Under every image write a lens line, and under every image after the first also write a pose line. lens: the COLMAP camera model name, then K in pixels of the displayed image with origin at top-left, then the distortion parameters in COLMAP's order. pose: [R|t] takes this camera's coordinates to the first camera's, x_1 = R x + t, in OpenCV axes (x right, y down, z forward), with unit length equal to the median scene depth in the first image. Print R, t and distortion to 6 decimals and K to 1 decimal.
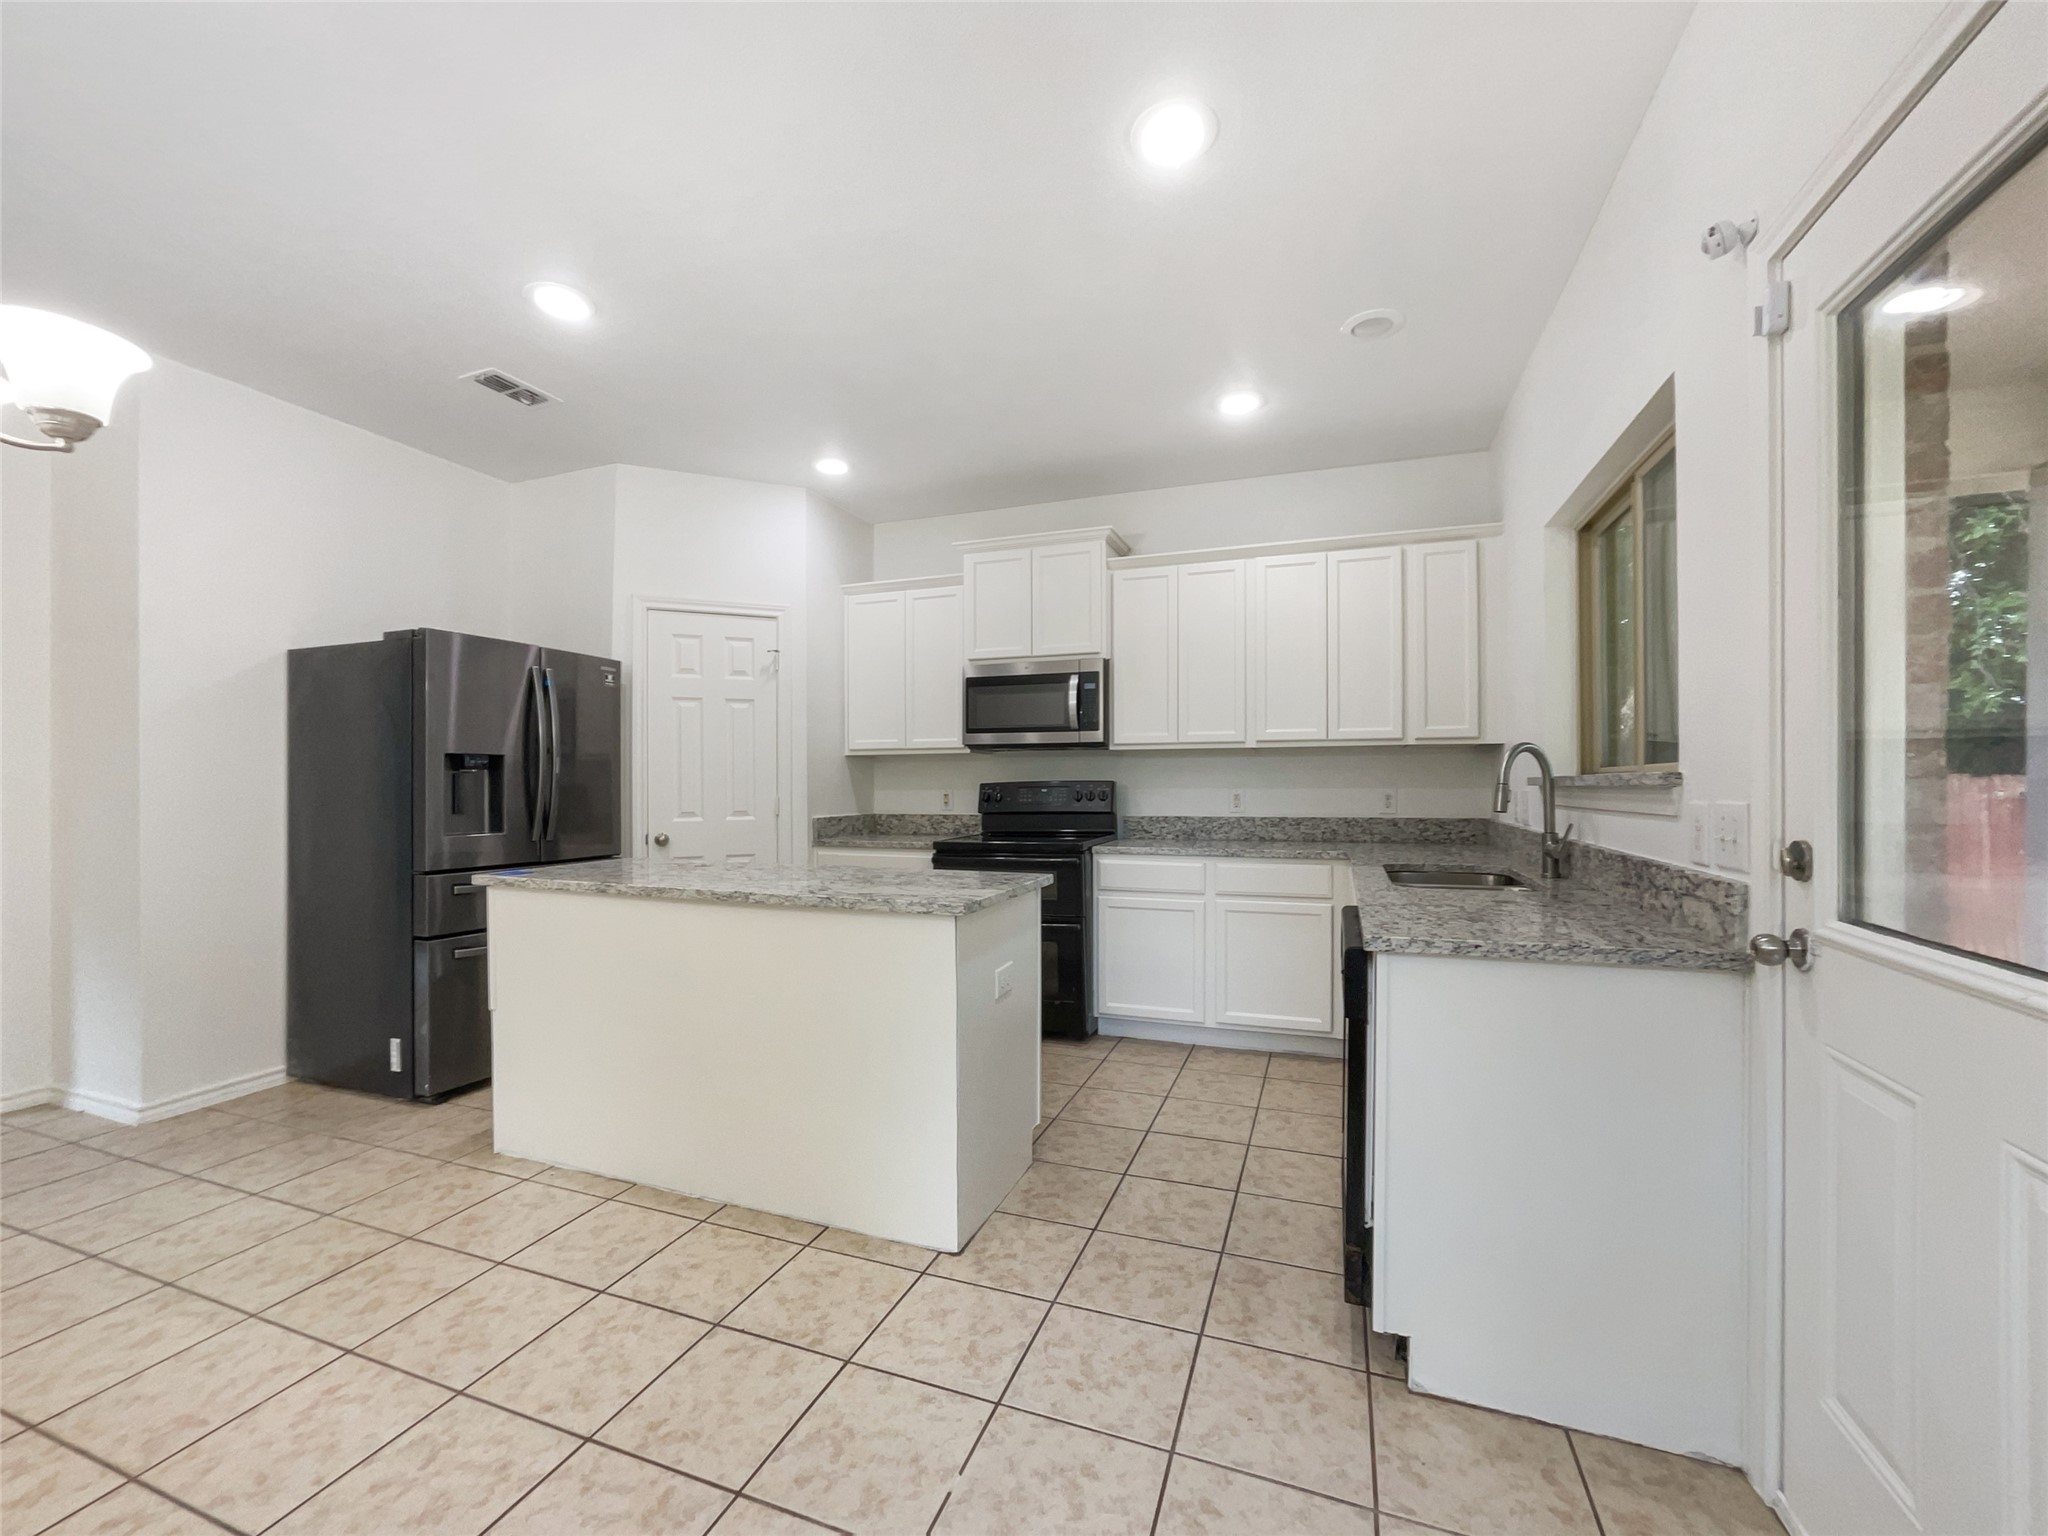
lens RADIAL K [[831.5, 0, 1021.8], [0, 831.5, 787.6], [0, 0, 1]] dist [0.001726, 0.000339]
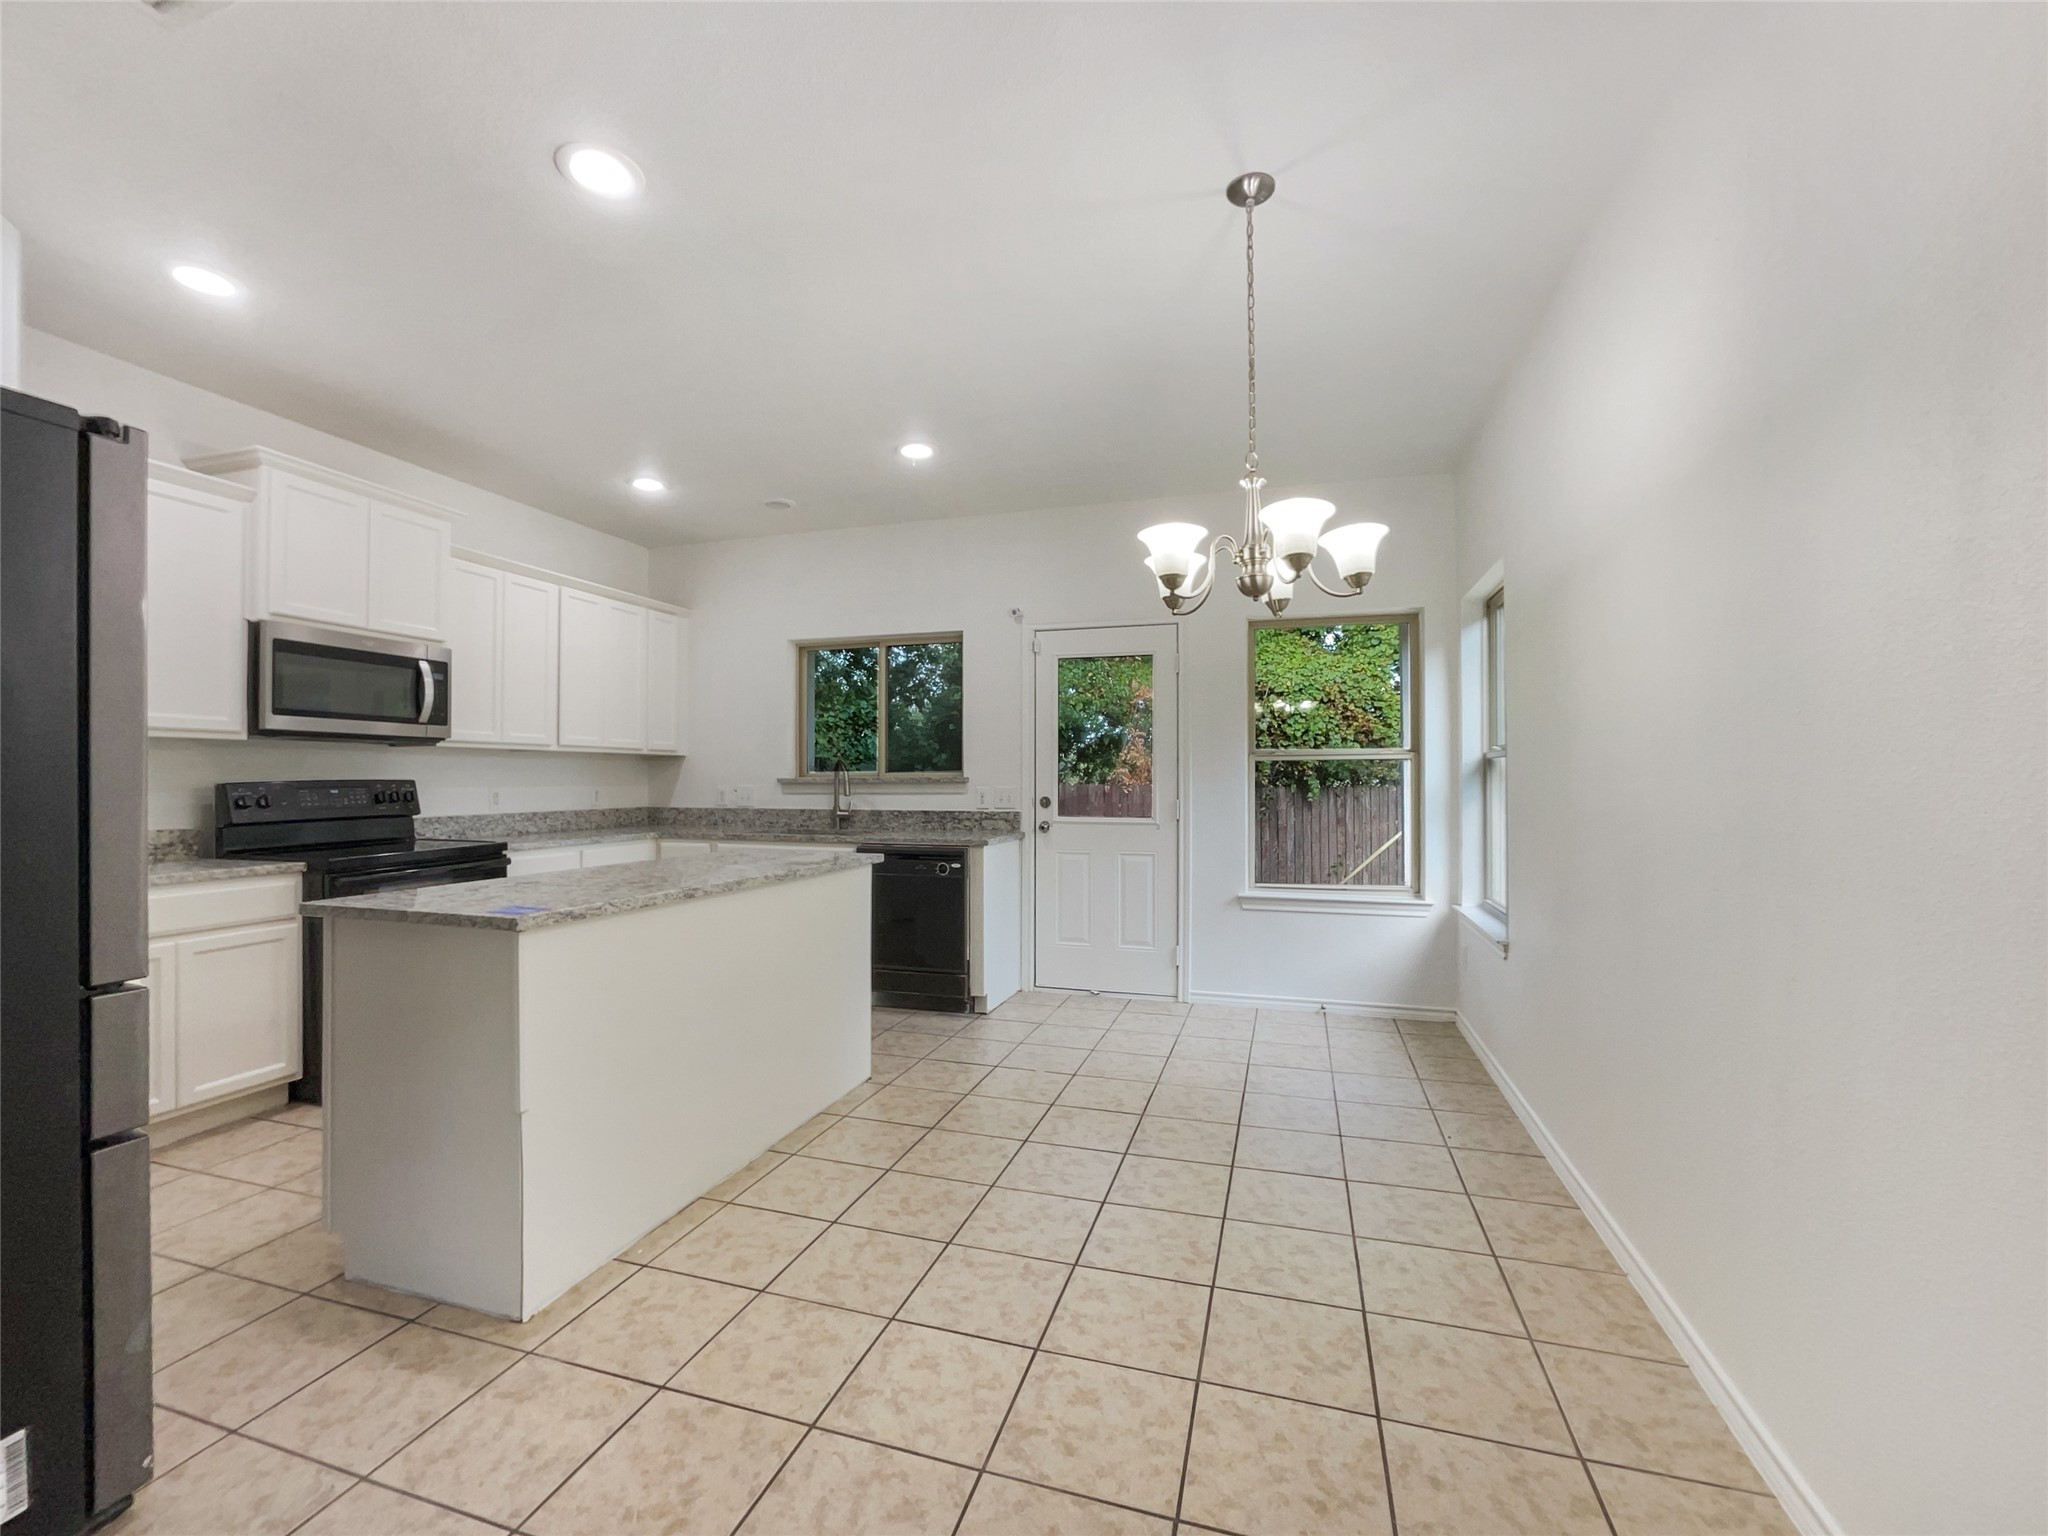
lens RADIAL K [[839.3, 0, 1024.0], [0, 839.3, 768.0], [0, 0, 1]] dist [0.000387, 0.000087]
pose [[-0.050254, 0.018819, 0.998559, -1.348008], [0.007401, 0.999802, -0.018470, 0.002220], [-0.998709, 0.006462, -0.050383, 0.622739]]
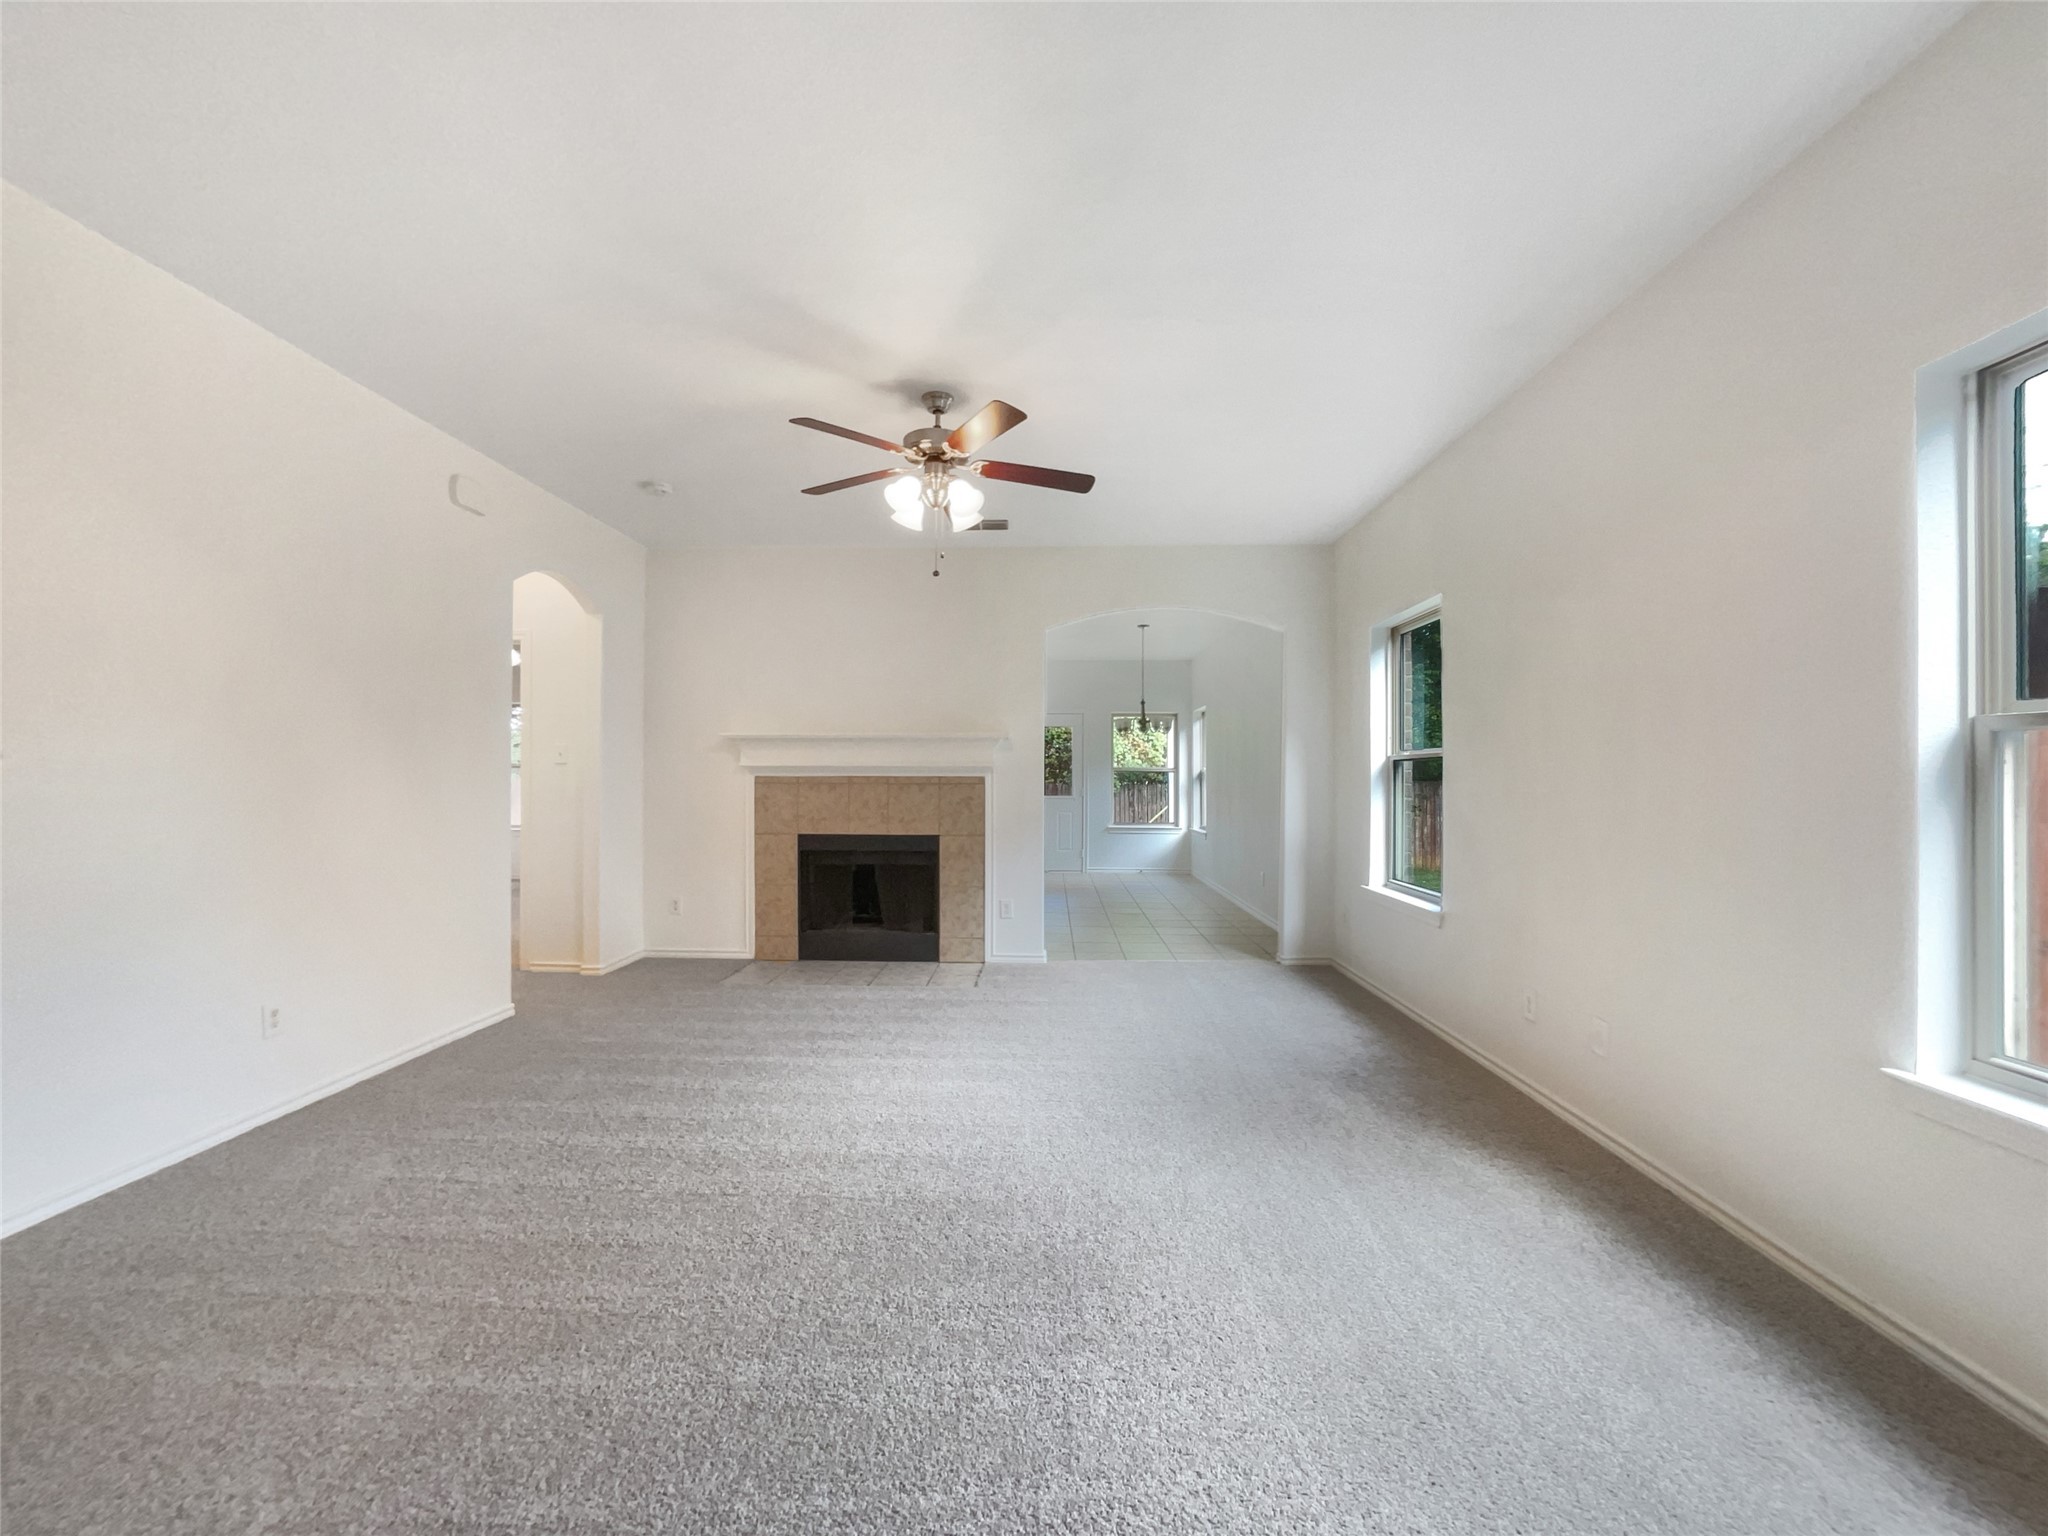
lens RADIAL K [[839.3, 0, 1024.0], [0, 839.3, 768.0], [0, 0, 1]] dist [0.000387, 0.000087]
pose [[-0.321731, 0.018548, 0.946650, -3.692641], [0.007504, 0.999827, -0.017039, 0.001223], [-0.946801, 0.001622, -0.321814, 1.972351]]
